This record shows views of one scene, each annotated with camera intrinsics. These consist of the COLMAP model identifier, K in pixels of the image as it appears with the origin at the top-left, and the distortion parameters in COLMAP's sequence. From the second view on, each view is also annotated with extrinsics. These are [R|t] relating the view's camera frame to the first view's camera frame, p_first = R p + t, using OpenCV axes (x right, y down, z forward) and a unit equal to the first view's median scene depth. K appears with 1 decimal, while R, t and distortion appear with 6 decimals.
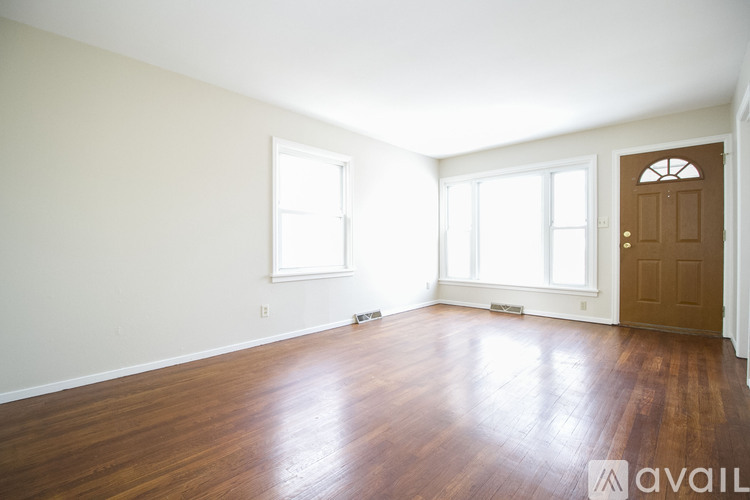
lens RADIAL K [[347.7, 0, 373.0], [0, 347.7, 248.2], [0, 0, 1]] dist [-0.005640, -0.001208]
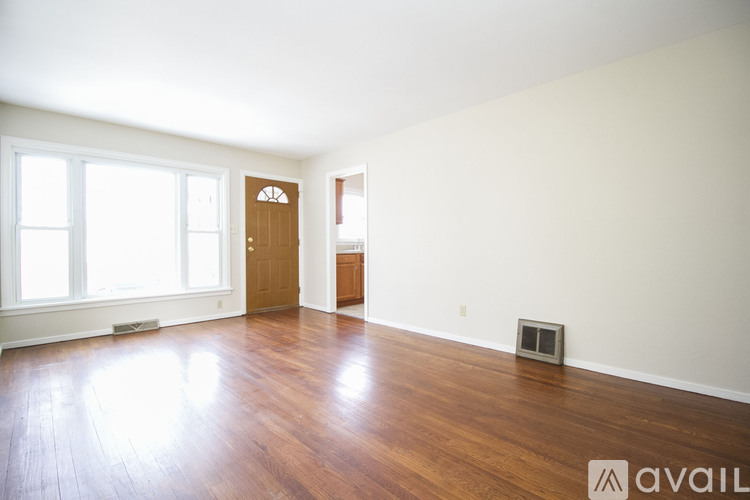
lens RADIAL K [[347.7, 0, 372.4], [0, 347.7, 248.7], [0, 0, 1]] dist [-0.005640, -0.001208]
pose [[0.056285, -0.002255, 0.998412, -0.479206], [0.012402, 0.999922, 0.001559, -0.004828], [-0.998338, 0.012295, 0.056309, 0.484916]]
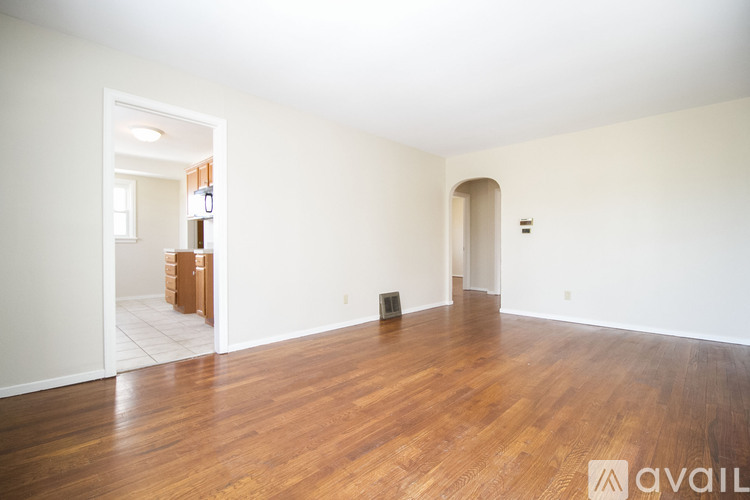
lens RADIAL K [[347.7, 0, 372.2], [0, 347.7, 247.0], [0, 0, 1]] dist [-0.005640, -0.001208]
pose [[-0.999180, 0.002006, 0.040449, 0.278080], [0.002527, 0.999914, 0.012855, -0.009261], [-0.040420, 0.012946, -0.999099, 1.302239]]
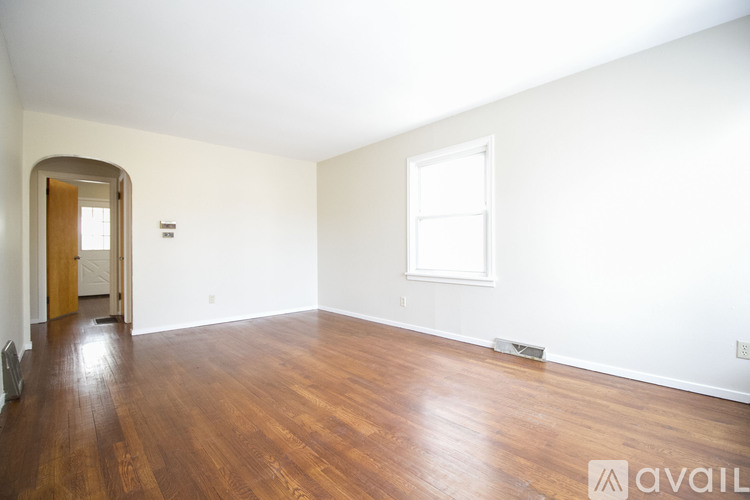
lens RADIAL K [[347.7, 0, 372.2], [0, 347.7, 249.4], [0, 0, 1]] dist [-0.005640, -0.001208]
pose [[-0.099444, 0.004490, -0.995033, 0.769228], [-0.000038, 0.999990, 0.004516, -0.008809], [0.995043, 0.000487, -0.099443, 0.835711]]
